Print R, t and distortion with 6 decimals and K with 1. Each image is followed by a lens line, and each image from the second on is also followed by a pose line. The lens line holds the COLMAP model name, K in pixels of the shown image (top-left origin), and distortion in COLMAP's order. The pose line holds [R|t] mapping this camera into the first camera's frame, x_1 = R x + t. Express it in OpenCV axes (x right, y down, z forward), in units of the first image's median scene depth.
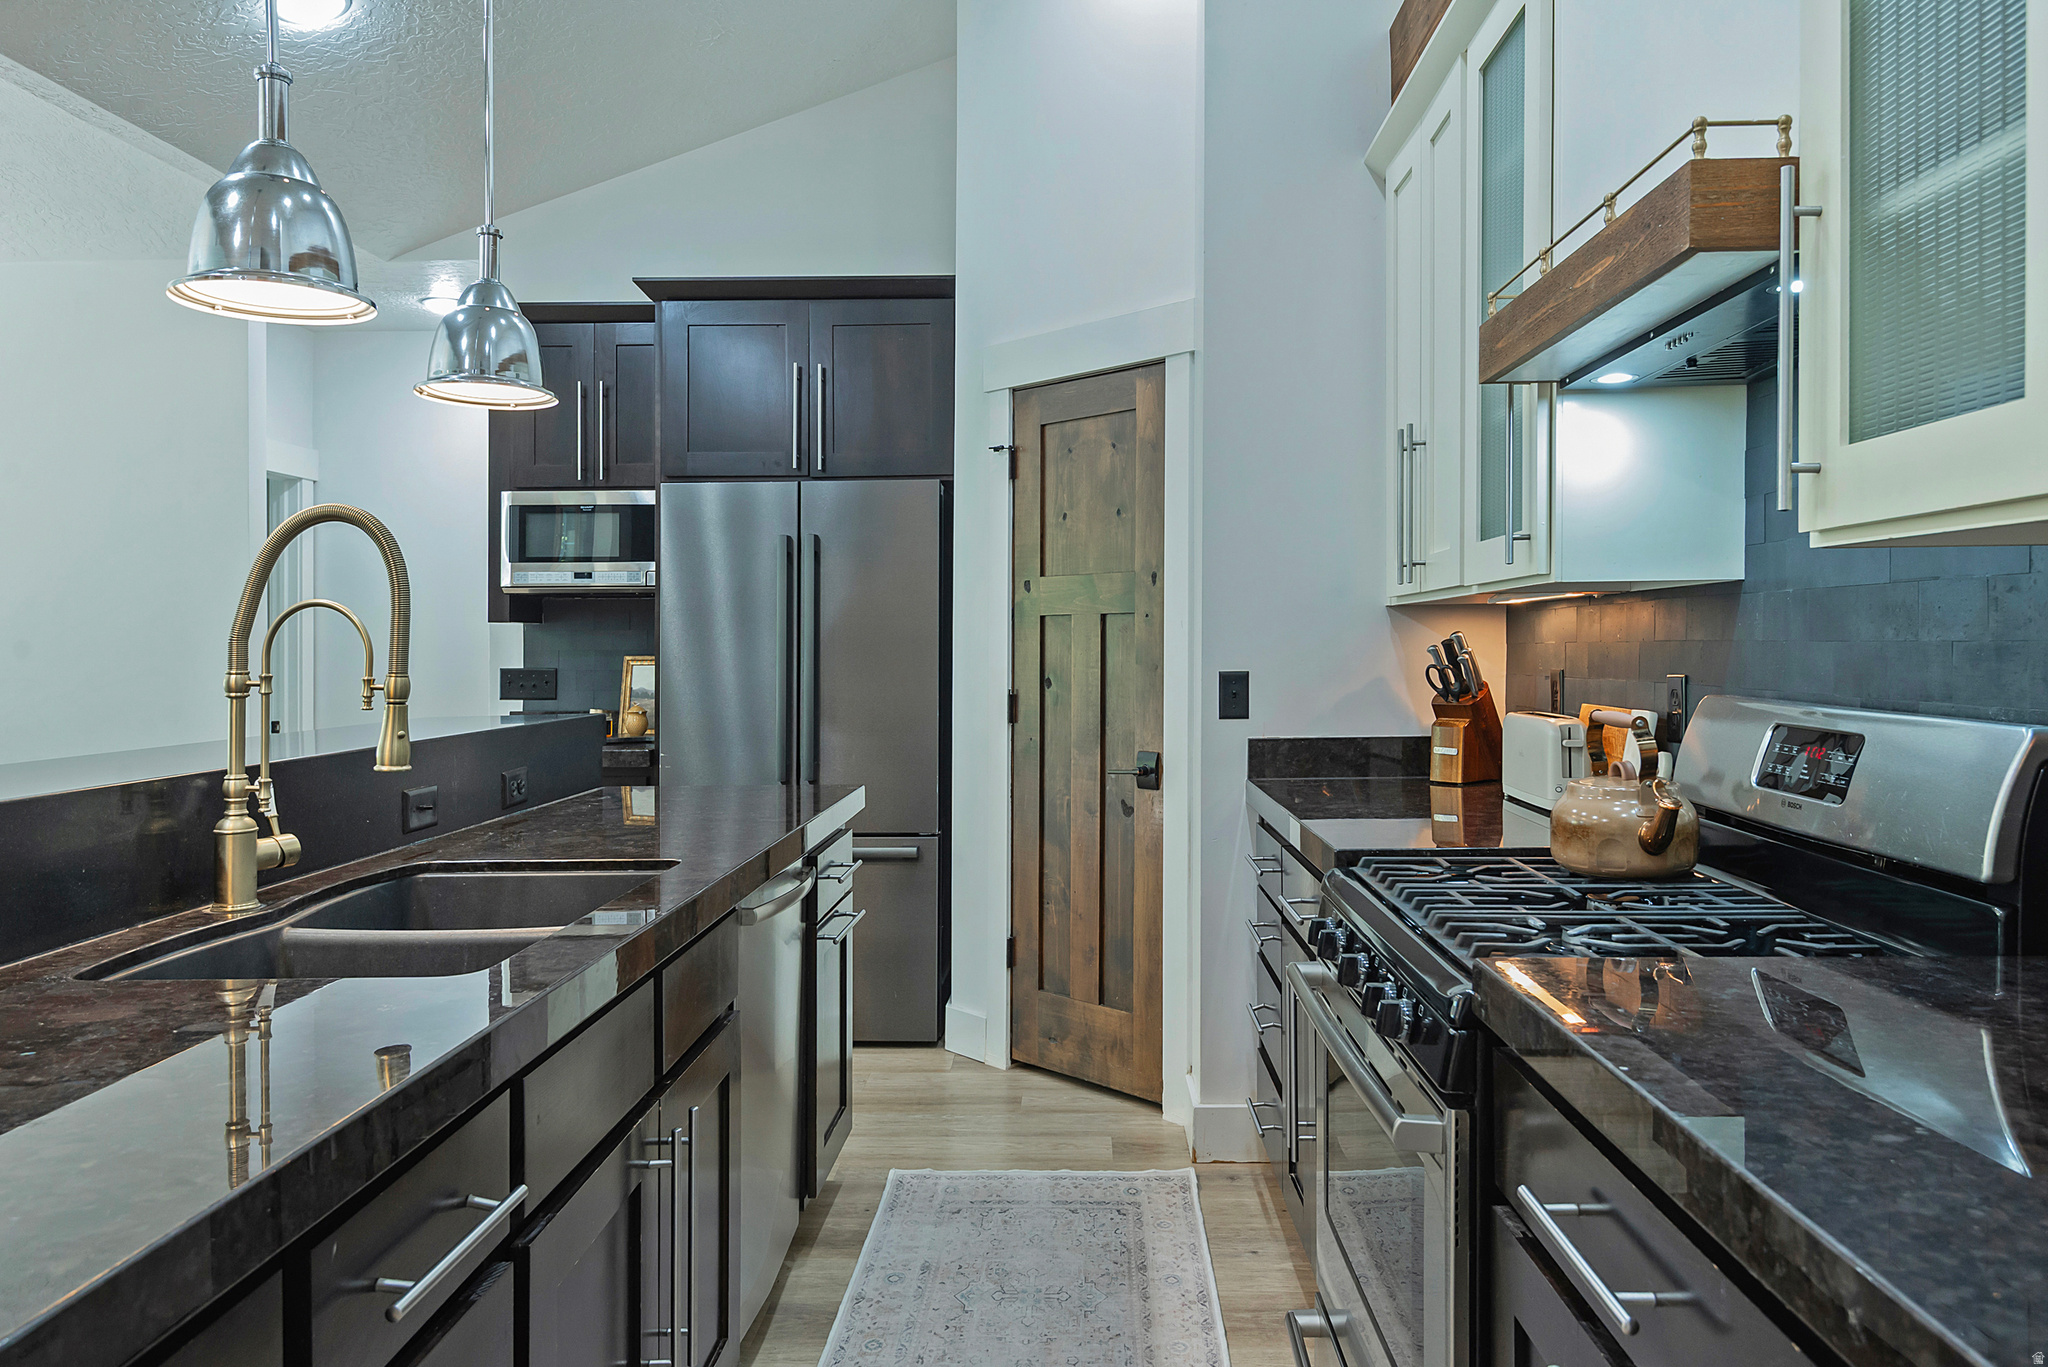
lens RADIAL K [[1389.4, 0, 1034.6], [0, 1389.4, 665.5], [0, 0, 1]] dist [0.016915, -0.003757]
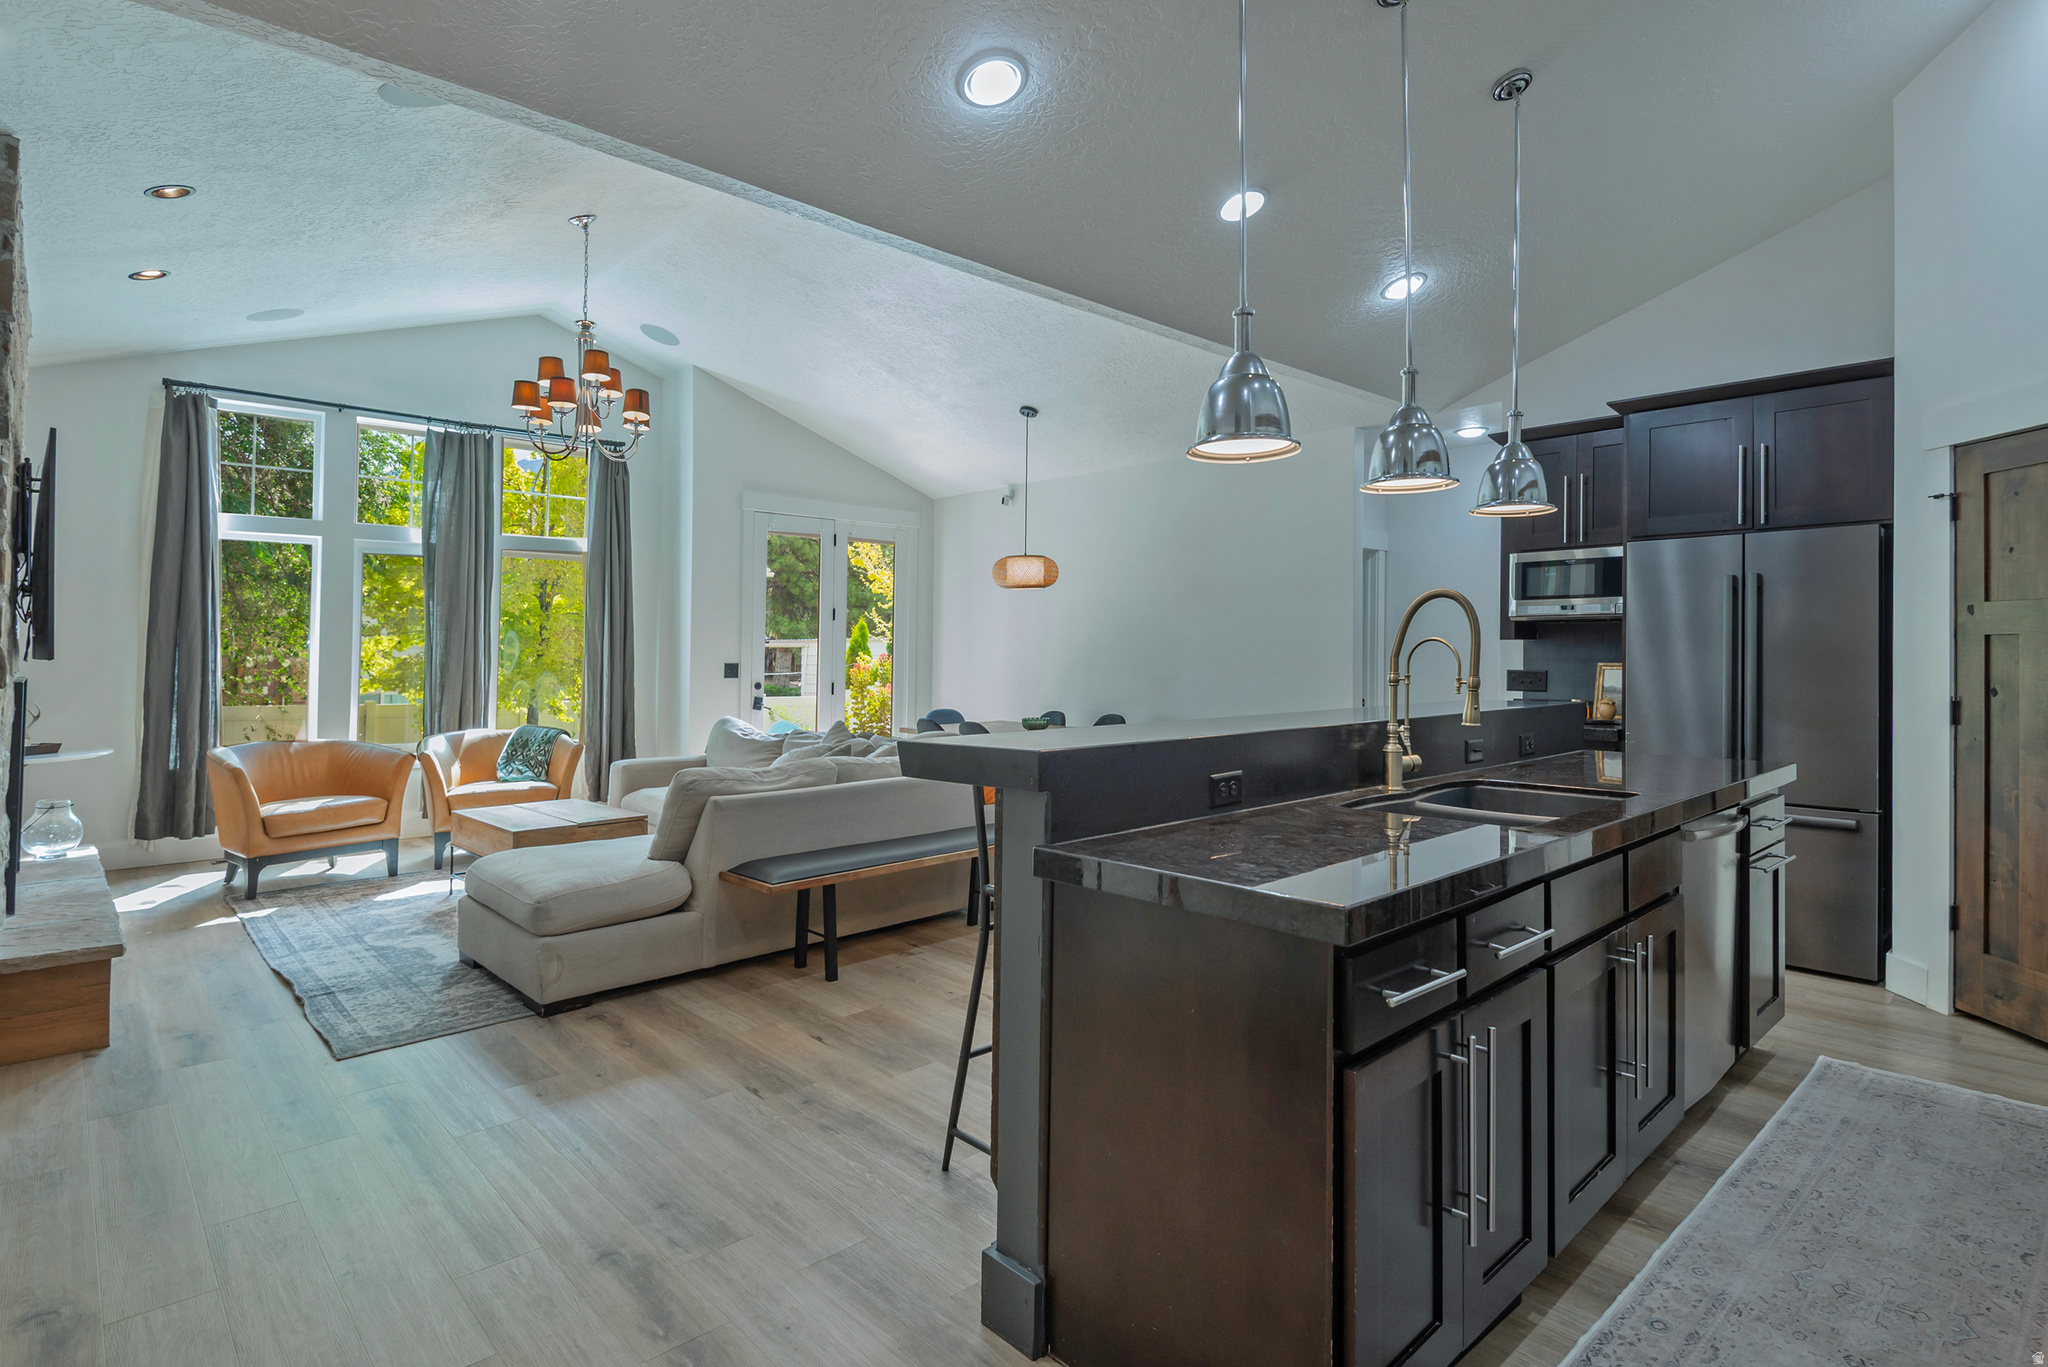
lens RADIAL K [[1024.1, 0, 1032.7], [0, 1024.1, 633.1], [0, 0, 1]] dist [0.025275, -0.020740]
pose [[0.707248, -0.006041, -0.706940, 0.057636], [-0.015314, 0.999598, -0.023862, -0.004449], [0.706800, 0.027703, 0.706871, -0.215855]]
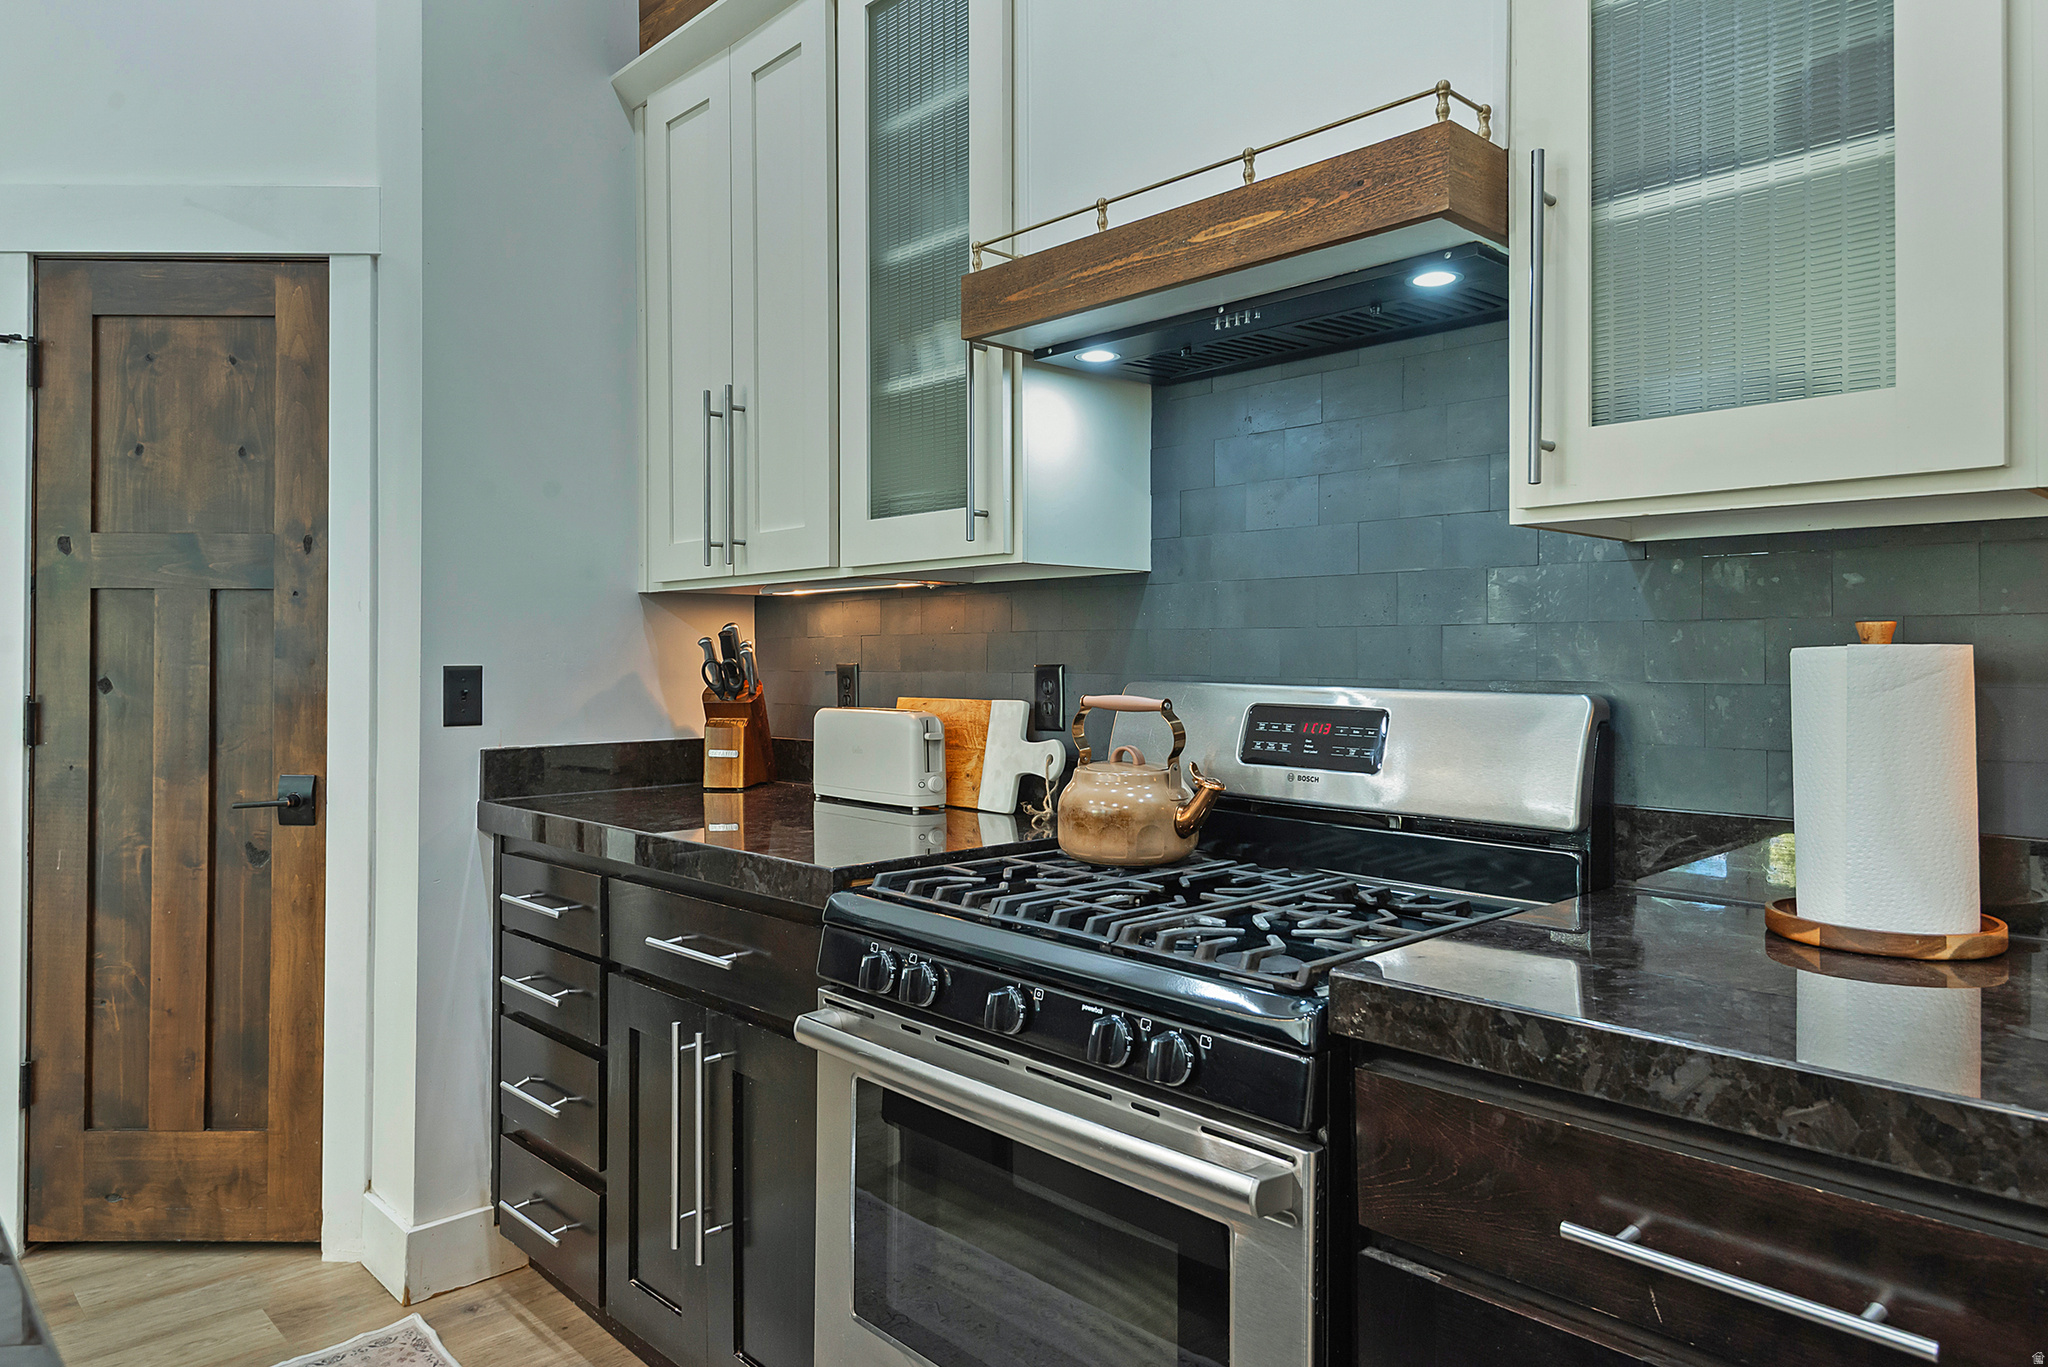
lens RADIAL K [[1302.8, 0, 1027.8], [0, 1302.8, 668.2], [0, 0, 1]] dist [0.037520, -0.031879]
pose [[0.694650, 0.006915, 0.719315, -0.162913], [0.001693, 0.999935, -0.011247, 0.013803], [-0.719346, 0.009031, 0.694593, 0.234638]]
